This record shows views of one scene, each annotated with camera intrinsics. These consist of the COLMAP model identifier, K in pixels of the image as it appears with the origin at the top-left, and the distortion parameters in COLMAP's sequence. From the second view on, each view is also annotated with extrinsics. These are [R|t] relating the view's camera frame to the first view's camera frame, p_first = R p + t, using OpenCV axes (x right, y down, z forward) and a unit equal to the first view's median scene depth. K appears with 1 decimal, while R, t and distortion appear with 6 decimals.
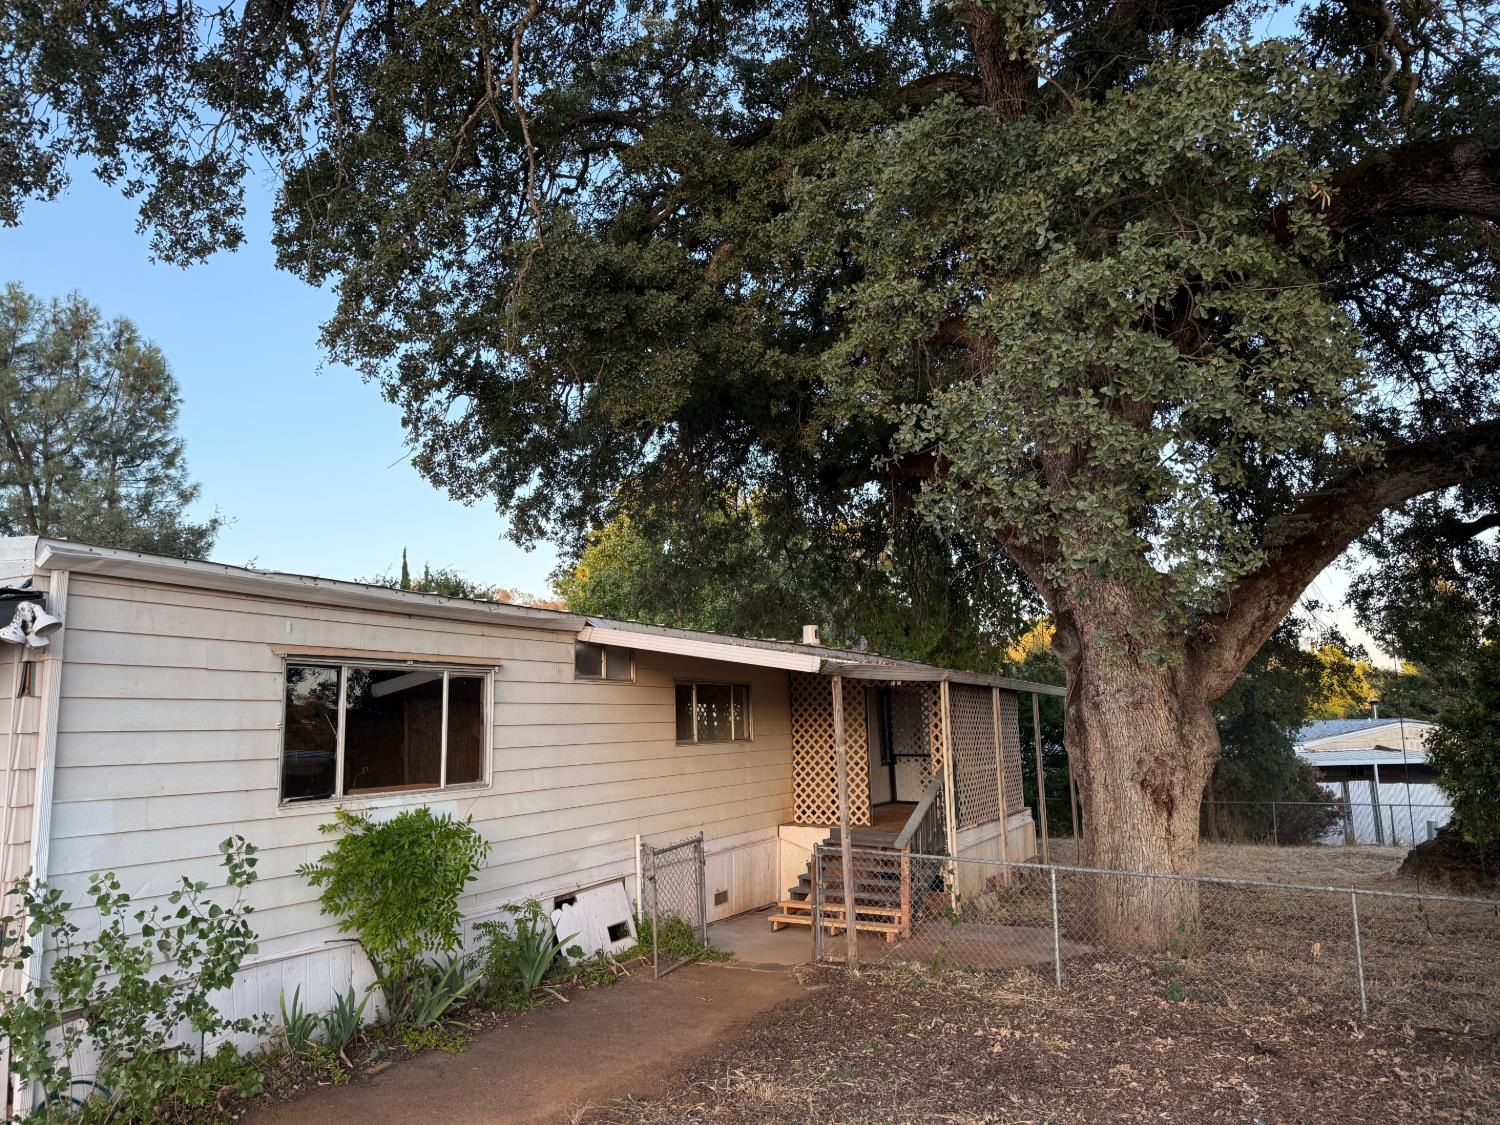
lens RADIAL K [[1039.8, 0, 744.2], [0, 1039.8, 560.0], [0, 0, 1]] dist [0.055820, -0.000647]
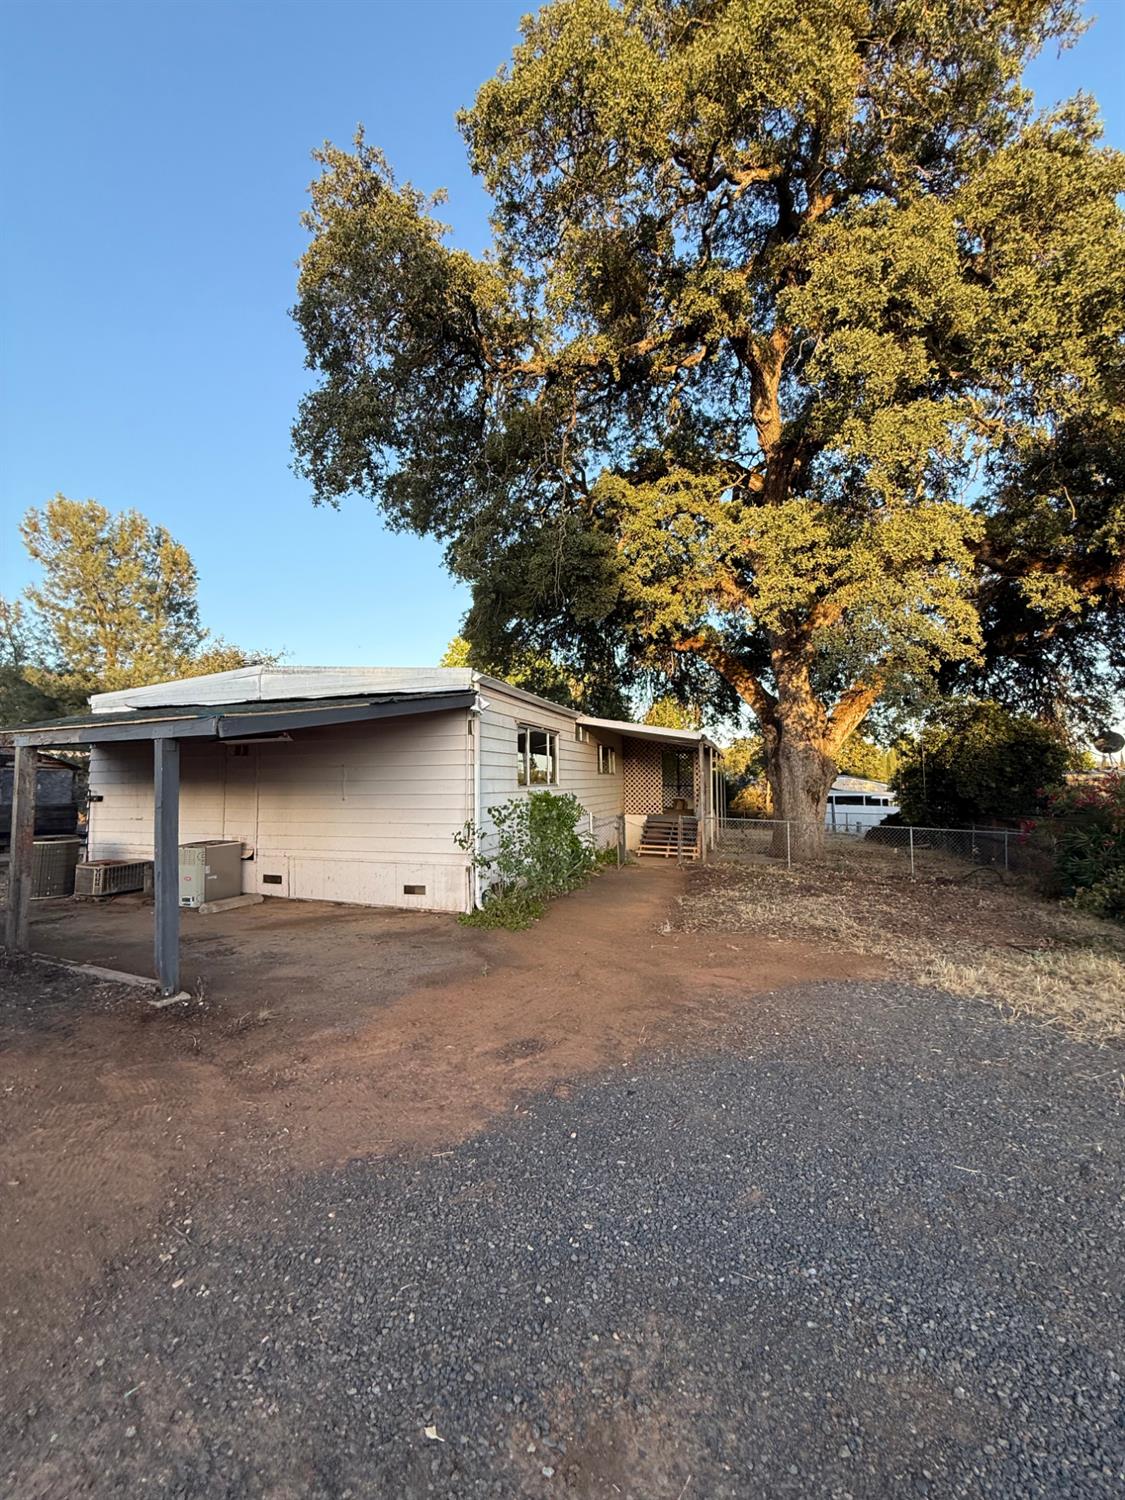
lens RADIAL K [[591.1, 0, 560.9], [0, 591.1, 743.4], [0, 0, 1]] dist [0.014473, 0.000097]
pose [[0.986224, 0.025408, 0.163452, -0.284996], [-0.040395, 0.995209, 0.089033, 0.008990], [-0.160407, -0.094409, 0.982526, -0.147848]]
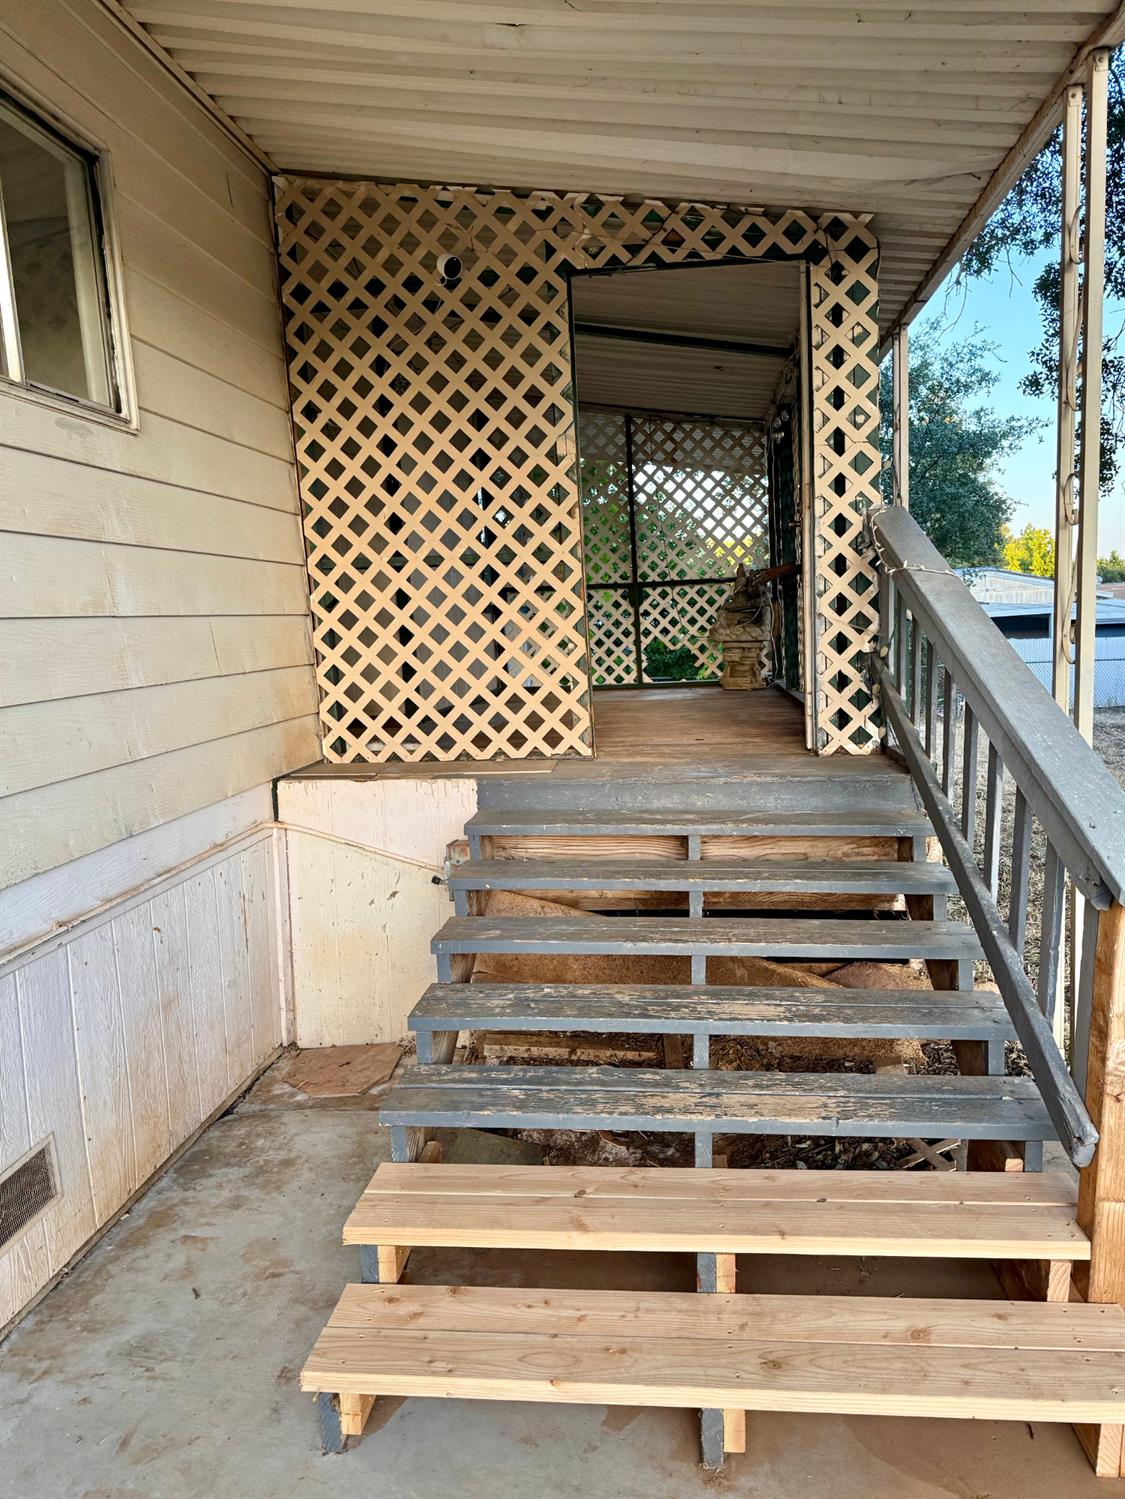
lens RADIAL K [[1041.0, 0, 573.0], [0, 1041.0, 753.7], [0, 0, 1]] dist [0.173264, -0.346187]
pose [[0.934566, -0.075662, 0.347653, 0.010676], [-0.021213, 0.963538, 0.266728, 0.171063], [-0.355158, -0.256649, 0.898885, 0.721186]]
